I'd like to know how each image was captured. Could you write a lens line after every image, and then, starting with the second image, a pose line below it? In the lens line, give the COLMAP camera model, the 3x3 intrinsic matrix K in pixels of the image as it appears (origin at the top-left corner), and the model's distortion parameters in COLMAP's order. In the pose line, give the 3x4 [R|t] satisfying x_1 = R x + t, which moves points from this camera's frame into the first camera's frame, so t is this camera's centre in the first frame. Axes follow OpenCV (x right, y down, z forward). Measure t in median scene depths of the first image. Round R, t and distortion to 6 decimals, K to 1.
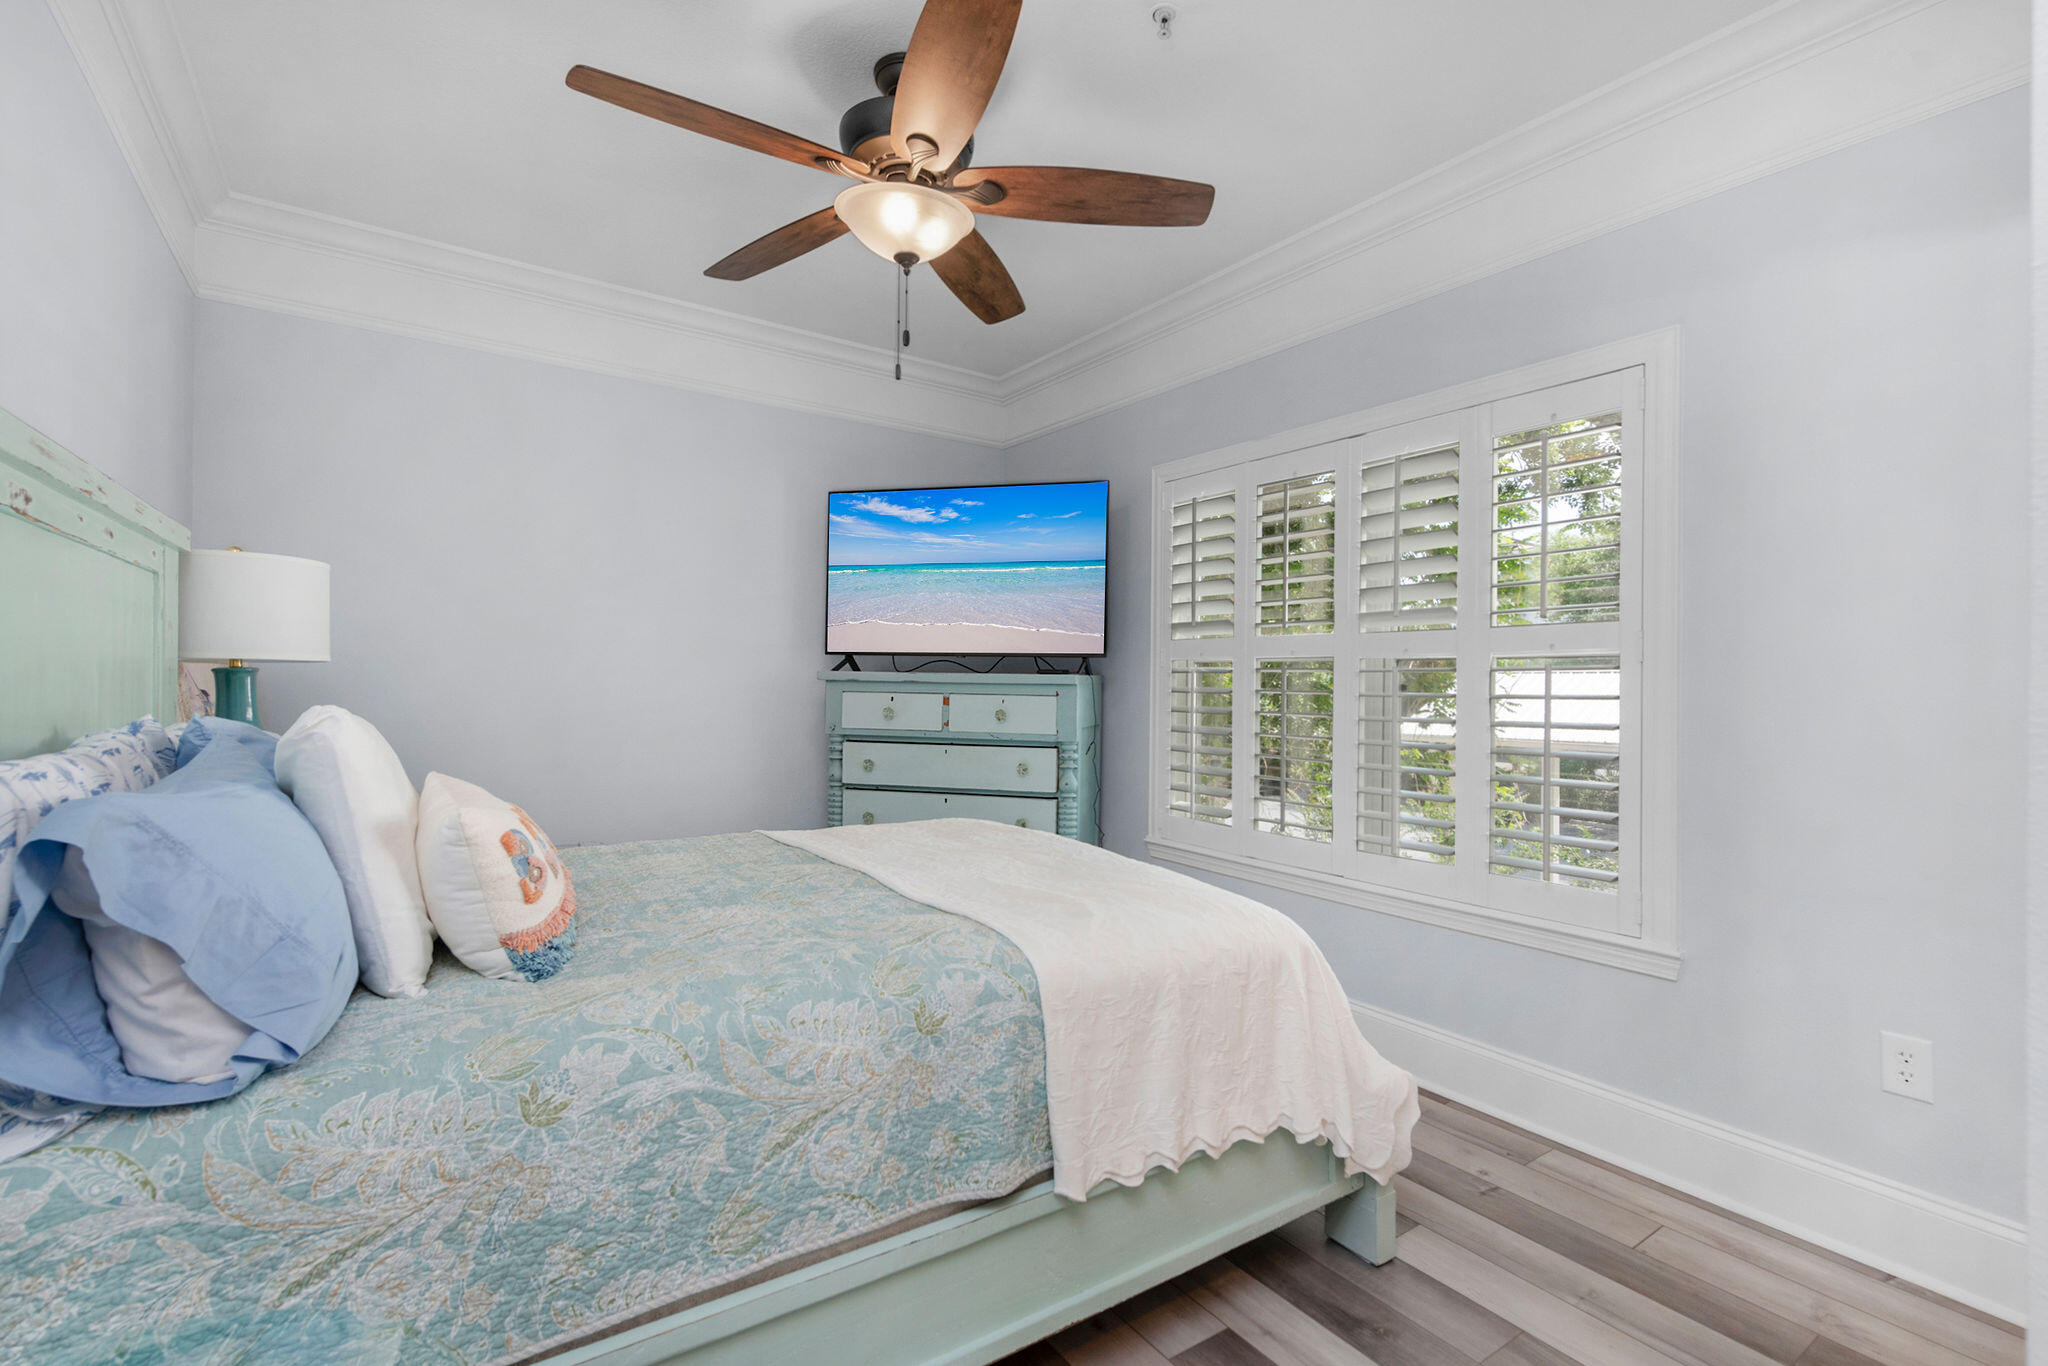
lens RADIAL K [[924.1, 0, 1037.1], [0, 924.1, 674.2], [0, 0, 1]] dist [0.001631, -0.000646]
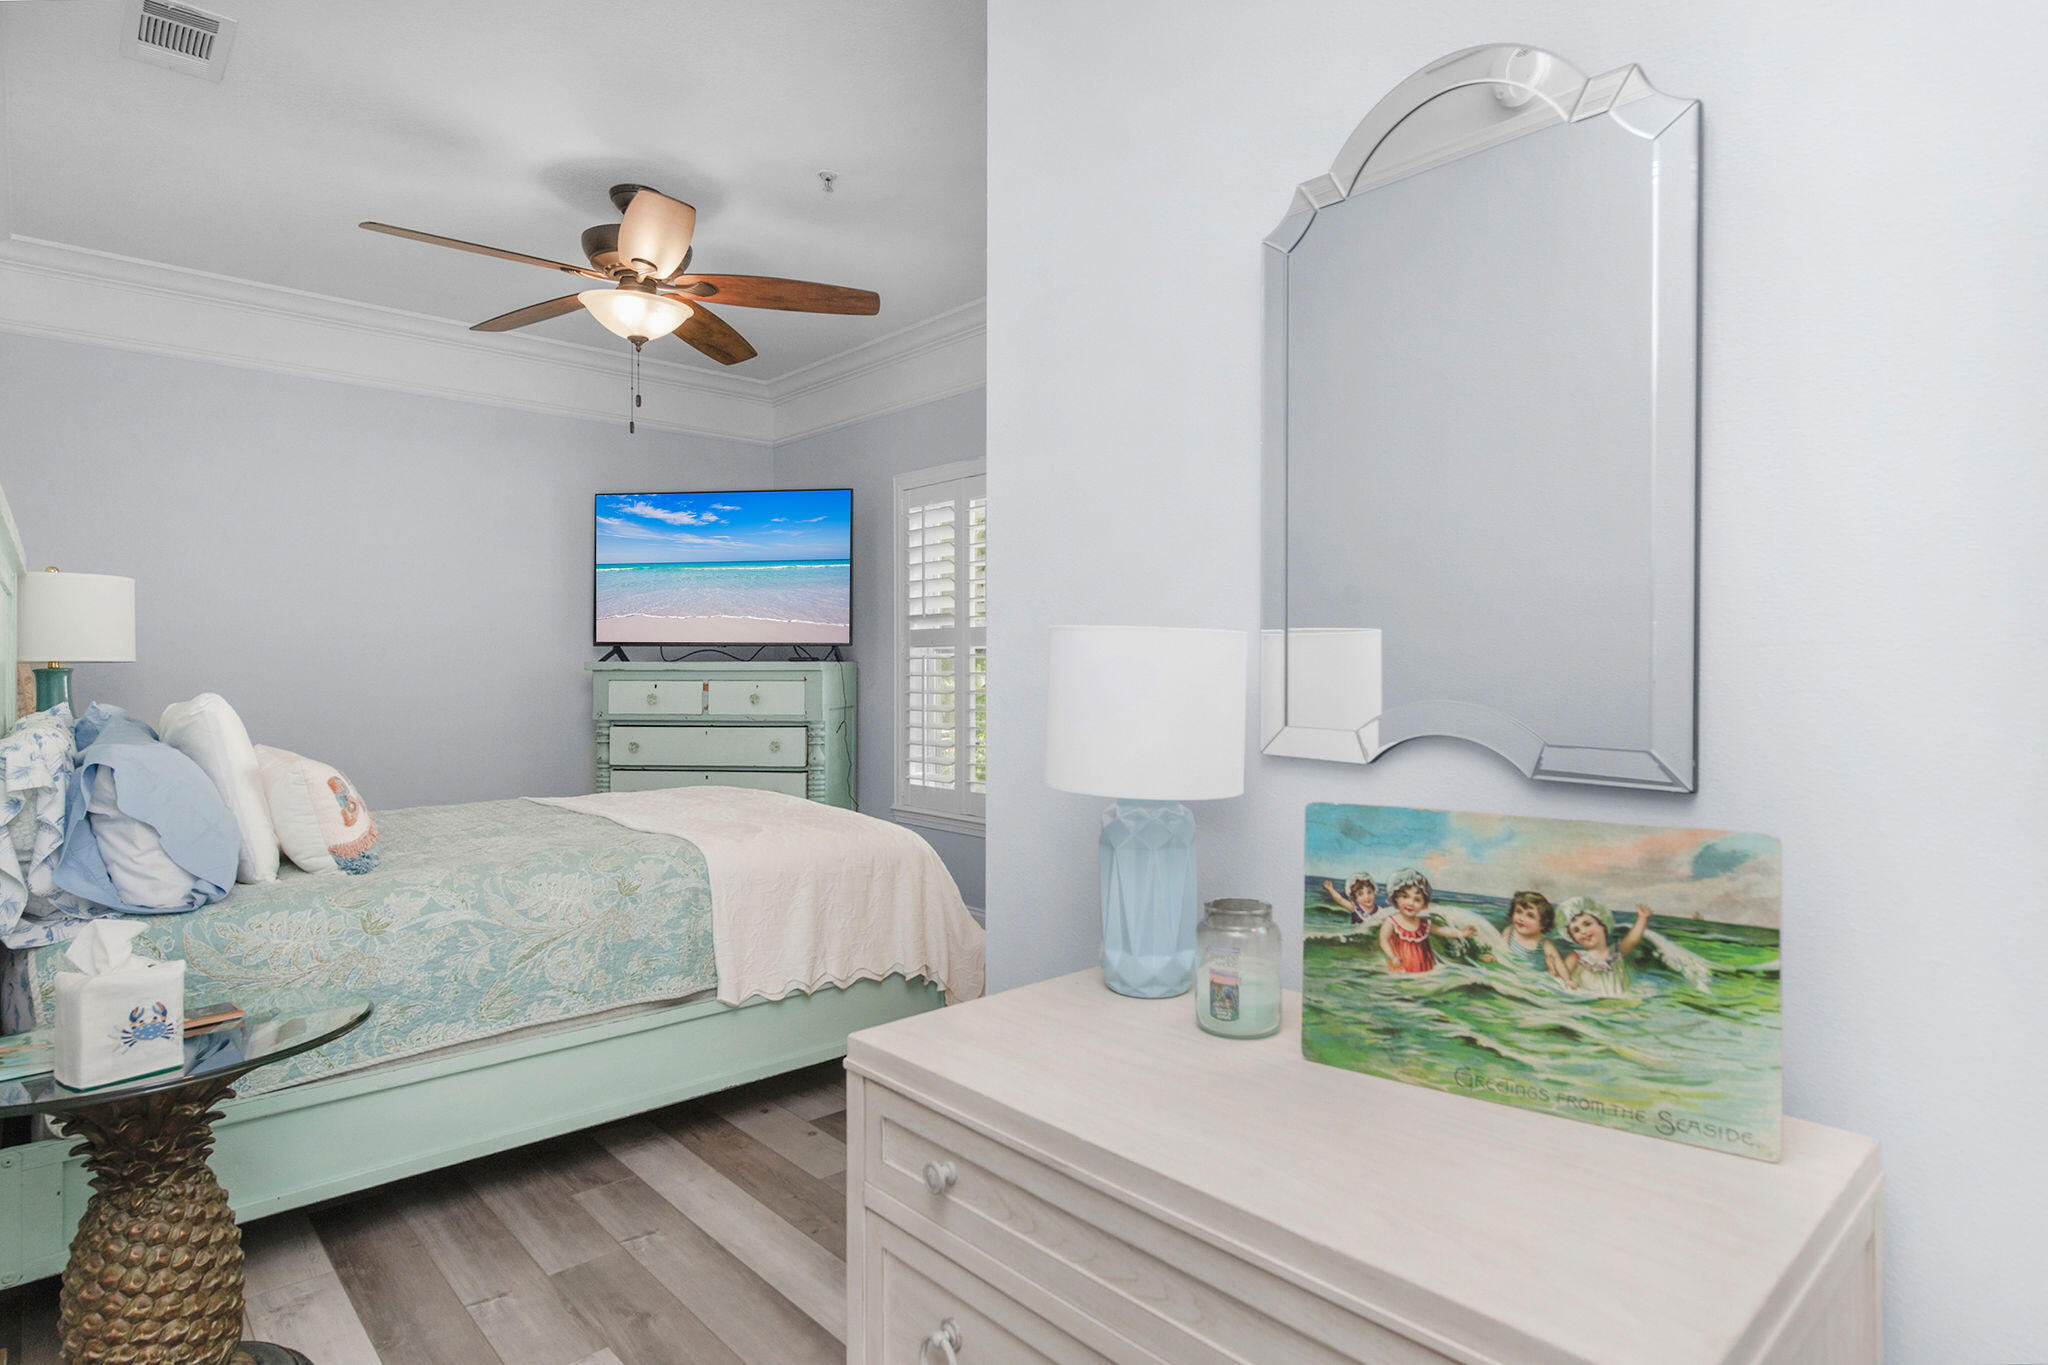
lens RADIAL K [[1050.3, 0, 1018.8], [0, 1050.3, 647.3], [0, 0, 1]] dist [0.000836, -0.000207]
pose [[0.991356, -0.014328, 0.130414, 0.188128], [0.015678, 0.999834, -0.009327, -0.002309], [-0.130259, 0.011291, 0.991416, -0.511479]]
